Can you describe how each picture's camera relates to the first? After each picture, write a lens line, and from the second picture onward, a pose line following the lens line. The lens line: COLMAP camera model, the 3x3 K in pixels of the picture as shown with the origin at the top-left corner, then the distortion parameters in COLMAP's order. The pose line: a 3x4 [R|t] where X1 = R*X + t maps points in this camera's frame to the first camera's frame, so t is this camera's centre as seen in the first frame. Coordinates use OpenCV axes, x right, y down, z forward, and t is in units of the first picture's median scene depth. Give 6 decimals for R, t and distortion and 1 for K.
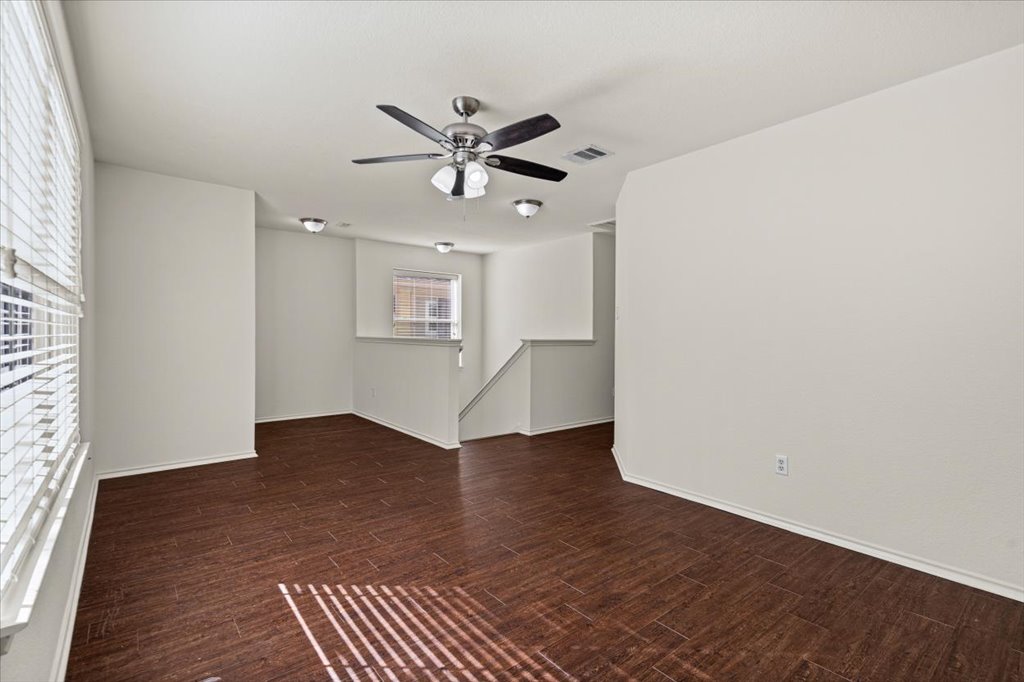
lens RADIAL K [[474.5, 0, 509.3], [0, 474.5, 335.4], [0, 0, 1]] dist [-0.000342, 0.000400]
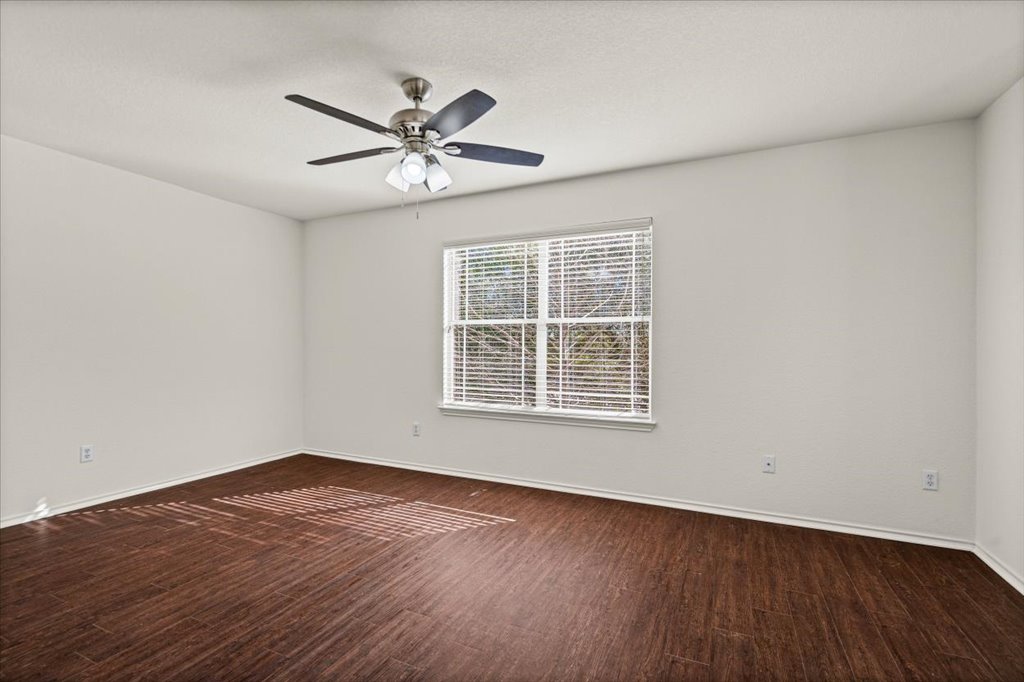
lens RADIAL K [[474.5, 0, 507.9], [0, 474.5, 344.2], [0, 0, 1]] dist [-0.000342, 0.000400]
pose [[-0.897390, -0.014269, -0.441008, 0.188817], [-0.014231, 0.999893, -0.003395, -0.005097], [0.441009, 0.003229, -0.897497, 2.401453]]
